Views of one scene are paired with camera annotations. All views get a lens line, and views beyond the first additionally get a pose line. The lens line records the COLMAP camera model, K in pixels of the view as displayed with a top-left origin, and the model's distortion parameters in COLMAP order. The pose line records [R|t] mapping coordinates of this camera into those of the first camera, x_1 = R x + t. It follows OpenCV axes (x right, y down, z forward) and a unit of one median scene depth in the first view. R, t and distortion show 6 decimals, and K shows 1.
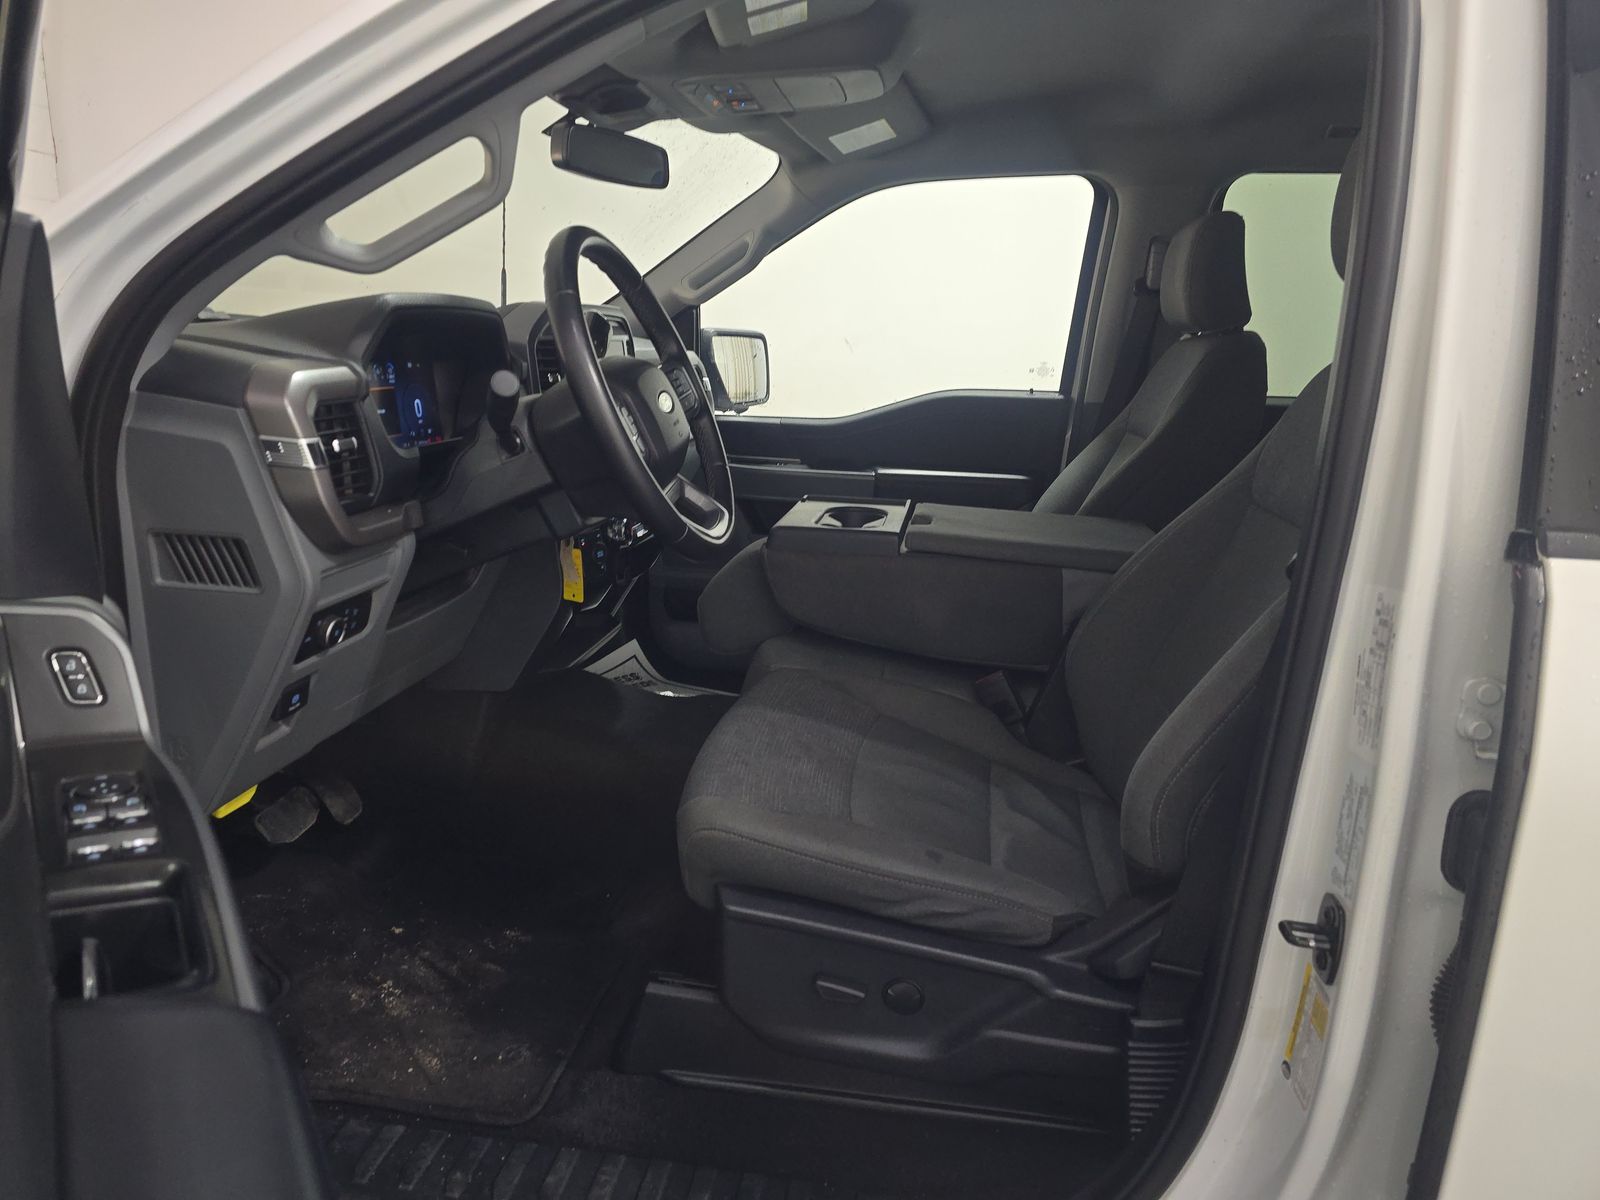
lens RADIAL K [[1073.2, 0, 806.1], [0, 1073.2, 597.1], [0, 0, 1]] dist [0.072705, -0.068767]
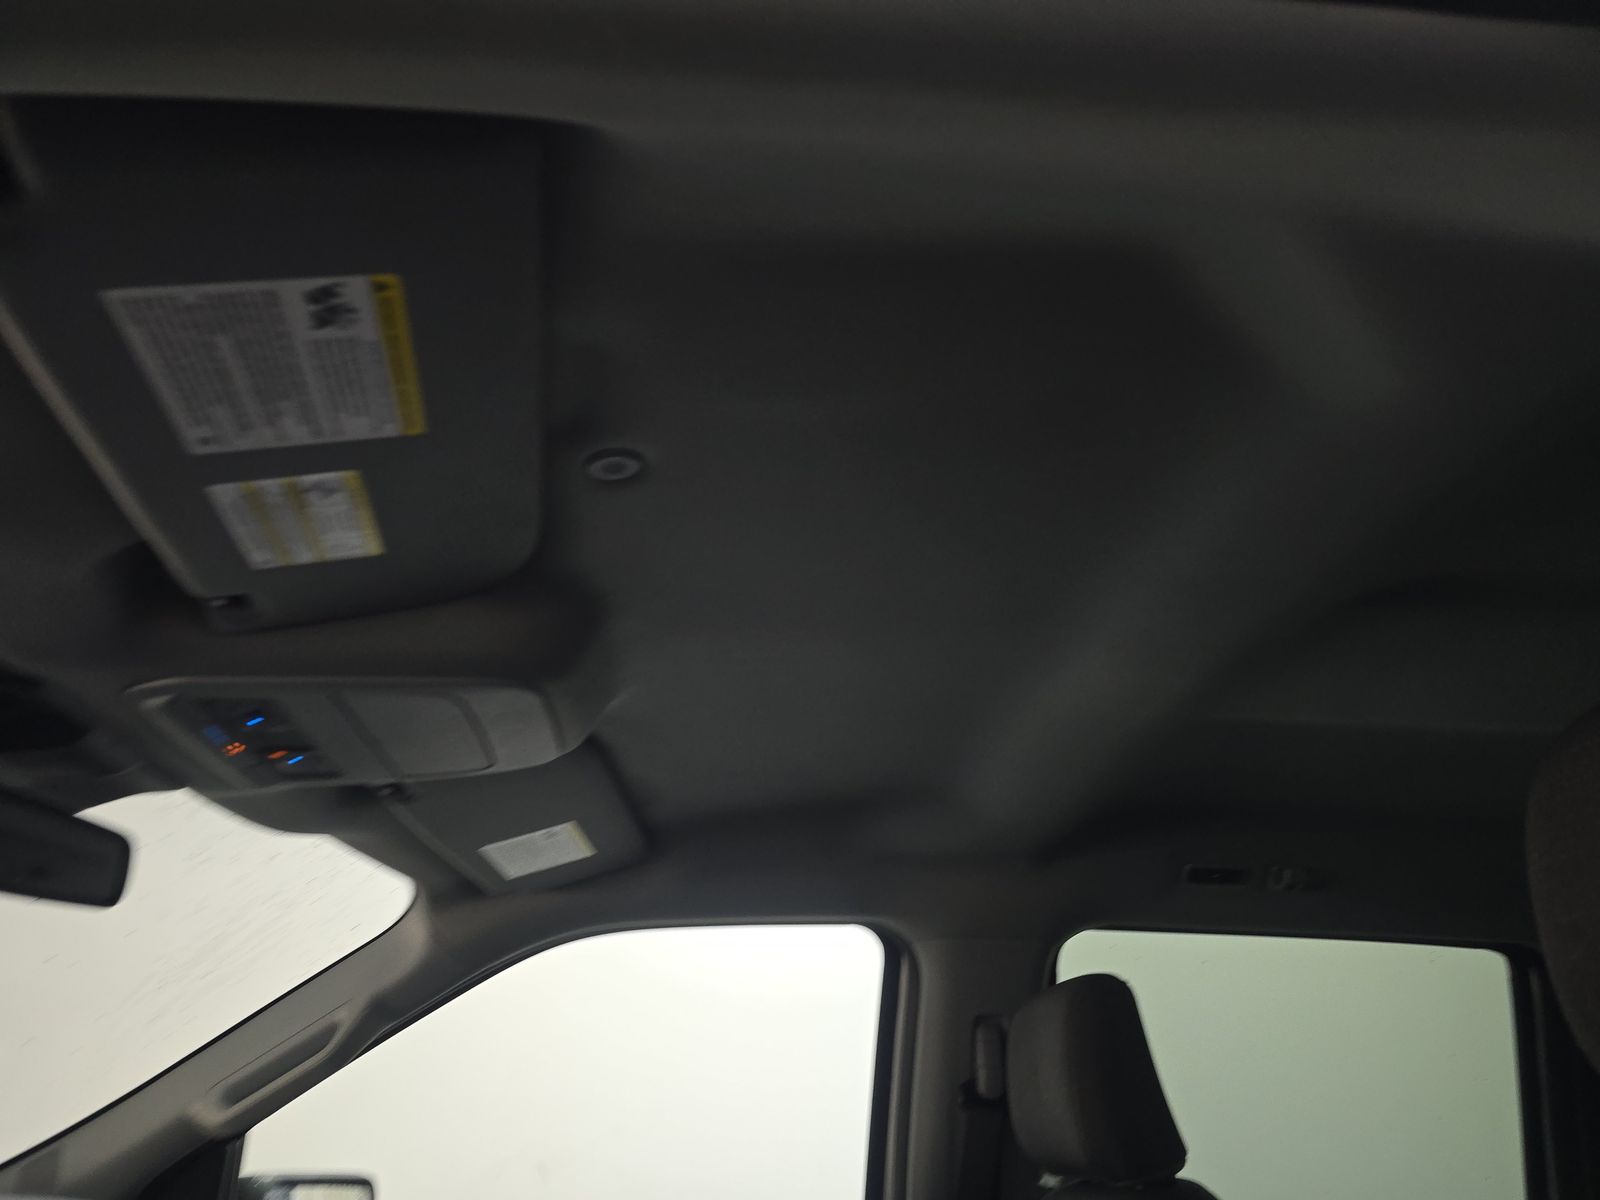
lens RADIAL K [[1073.2, 0, 806.1], [0, 1073.2, 597.1], [0, 0, 1]] dist [0.072705, -0.068767]
pose [[0.972676, 0.087293, 0.215131, 0.052994], [0.071068, 0.770192, -0.633840, -0.121473], [-0.221022, 0.631810, 0.742944, 0.388792]]
